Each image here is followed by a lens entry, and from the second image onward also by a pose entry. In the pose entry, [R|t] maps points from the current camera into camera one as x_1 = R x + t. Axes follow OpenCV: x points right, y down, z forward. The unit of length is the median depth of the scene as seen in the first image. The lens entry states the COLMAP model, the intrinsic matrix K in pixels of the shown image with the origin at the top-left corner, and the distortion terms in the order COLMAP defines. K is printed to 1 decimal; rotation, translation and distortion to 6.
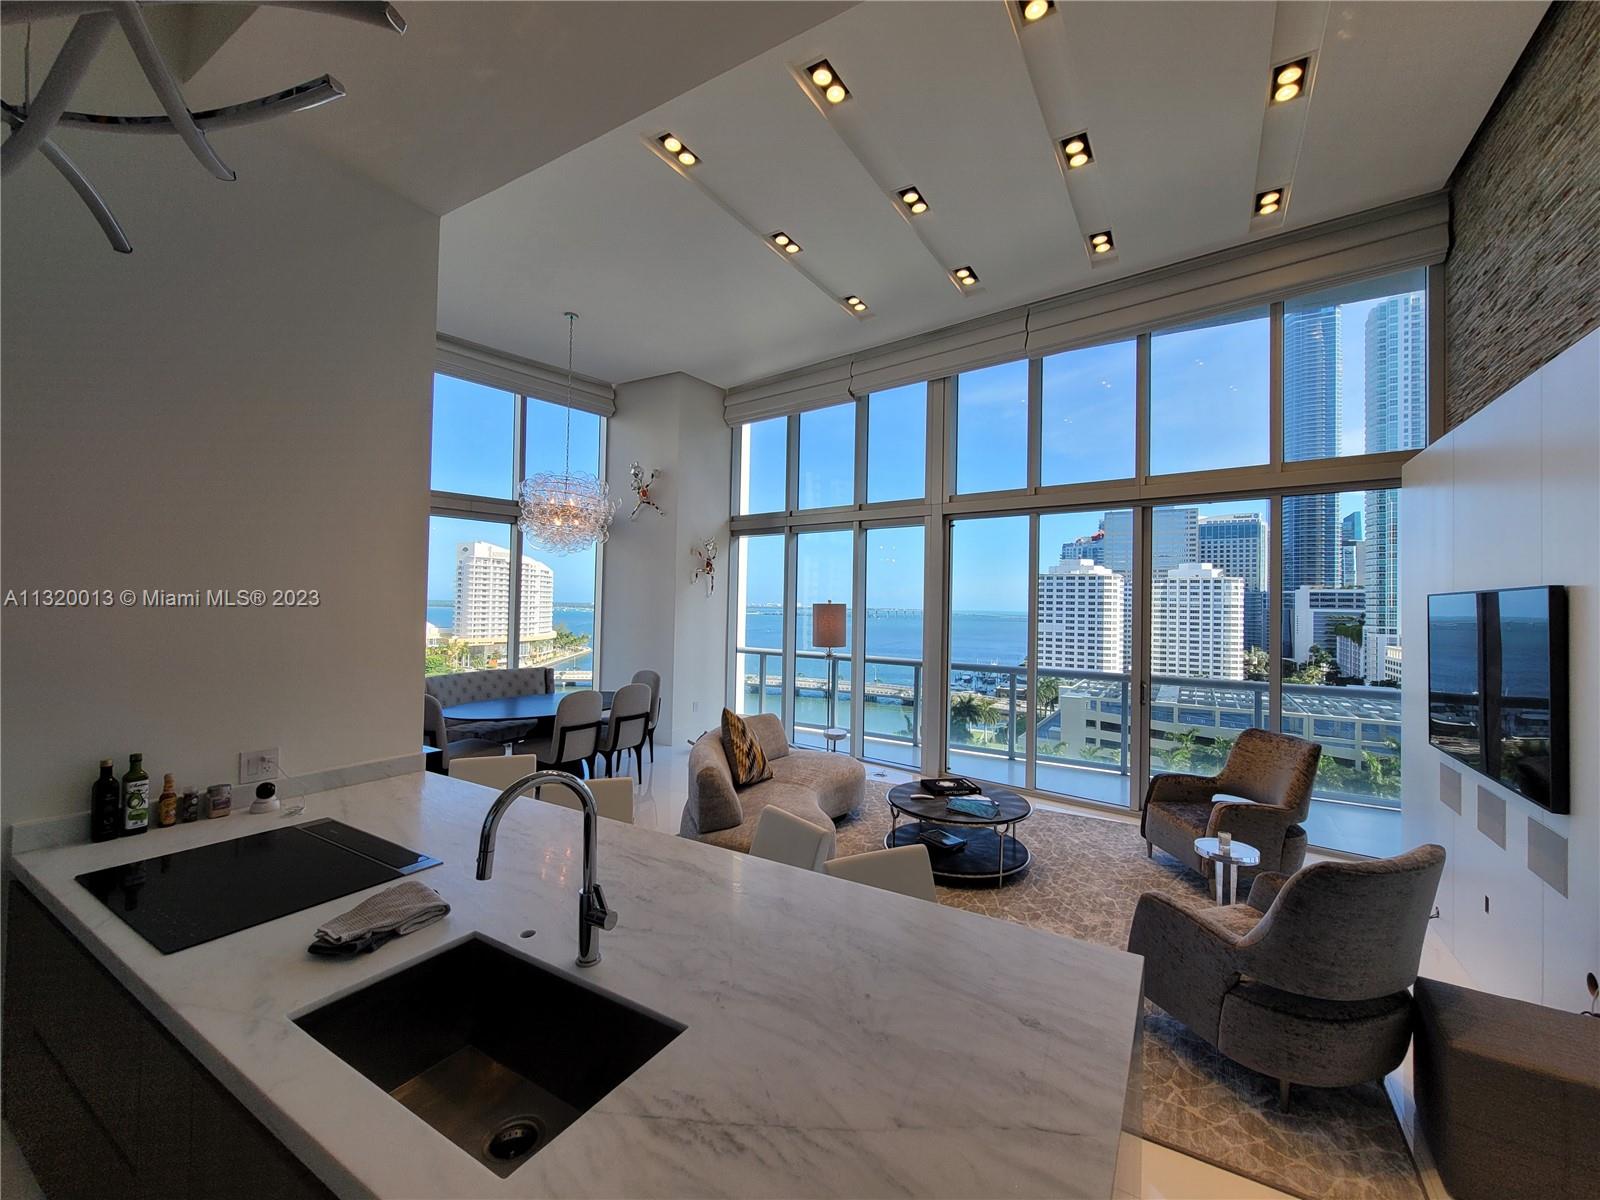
lens RADIAL K [[655.6, 0, 805.4], [0, 655.6, 591.2], [0, 0, 1]] dist [-0.010084, 0.003494]
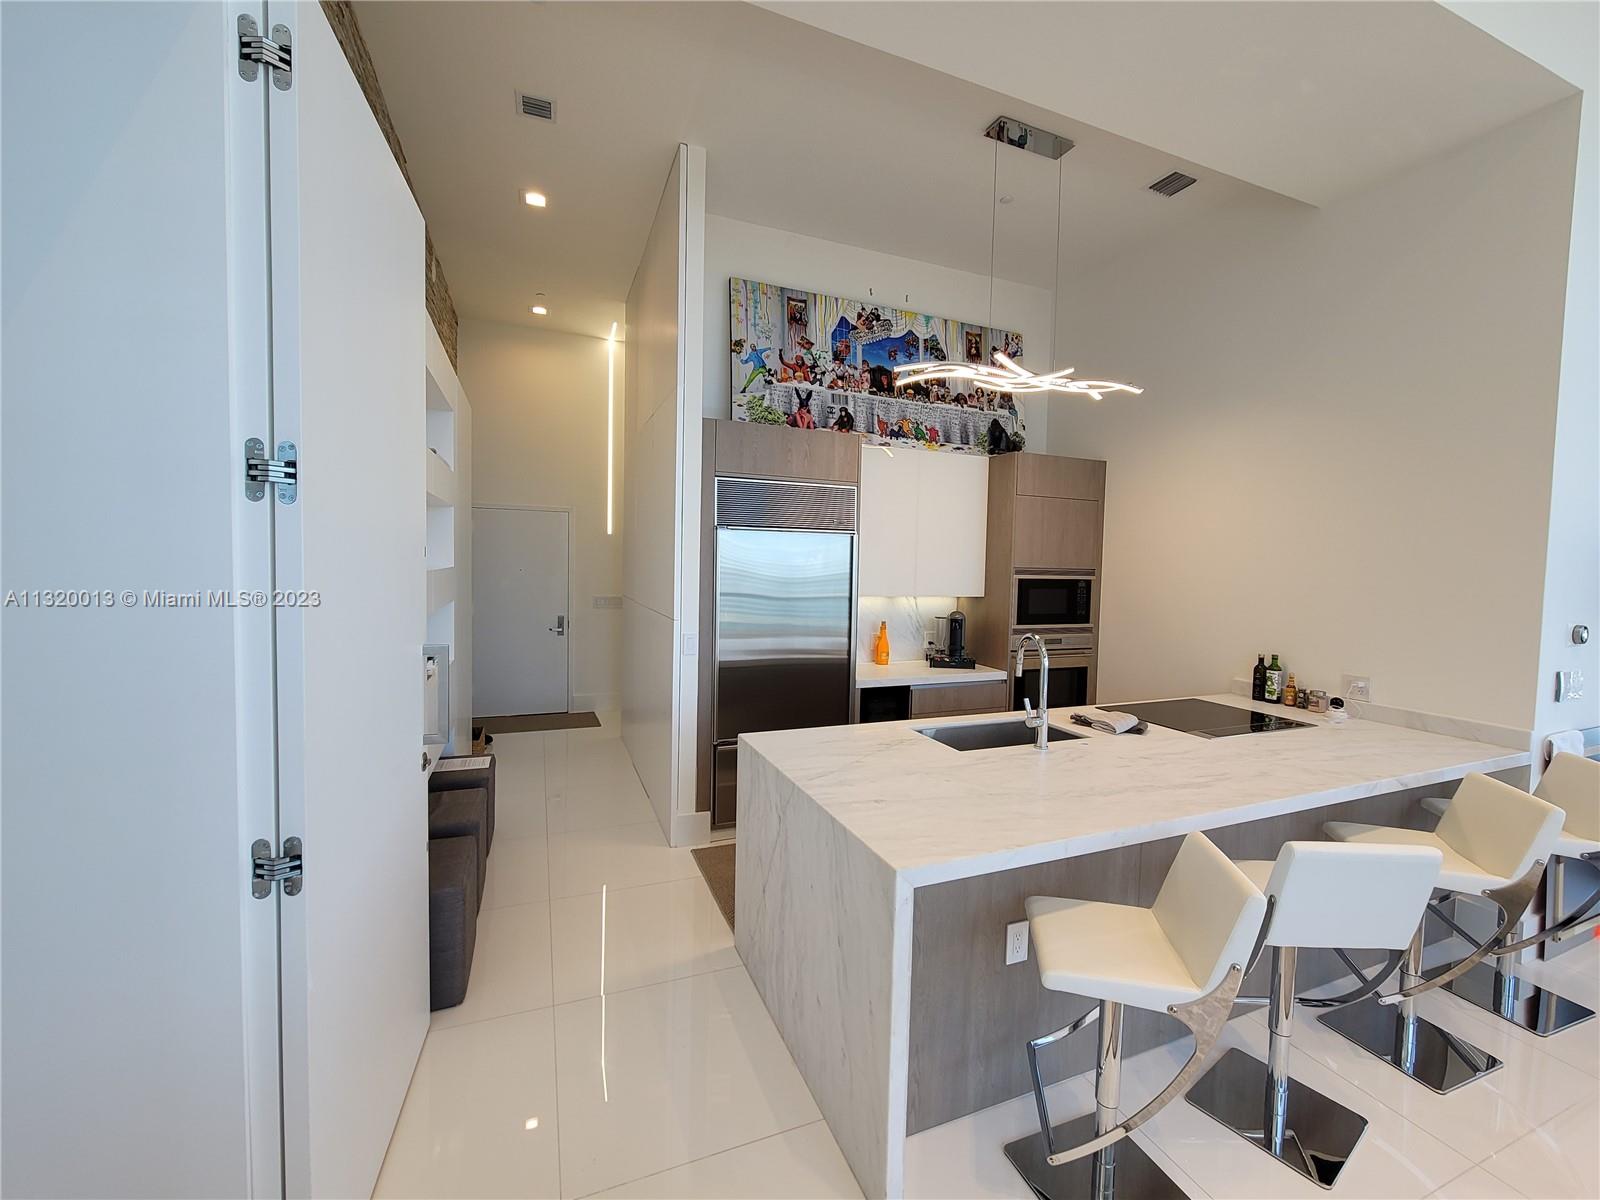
lens RADIAL K [[654.7, 0, 805.7], [0, 654.7, 591.5], [0, 0, 1]] dist [-0.008655, 0.003066]
pose [[-0.594085, 0.002320, -0.804399, 0.272711], [-0.016633, 0.999747, 0.015168, 0.024736], [0.804230, 0.022390, -0.593896, 0.286504]]
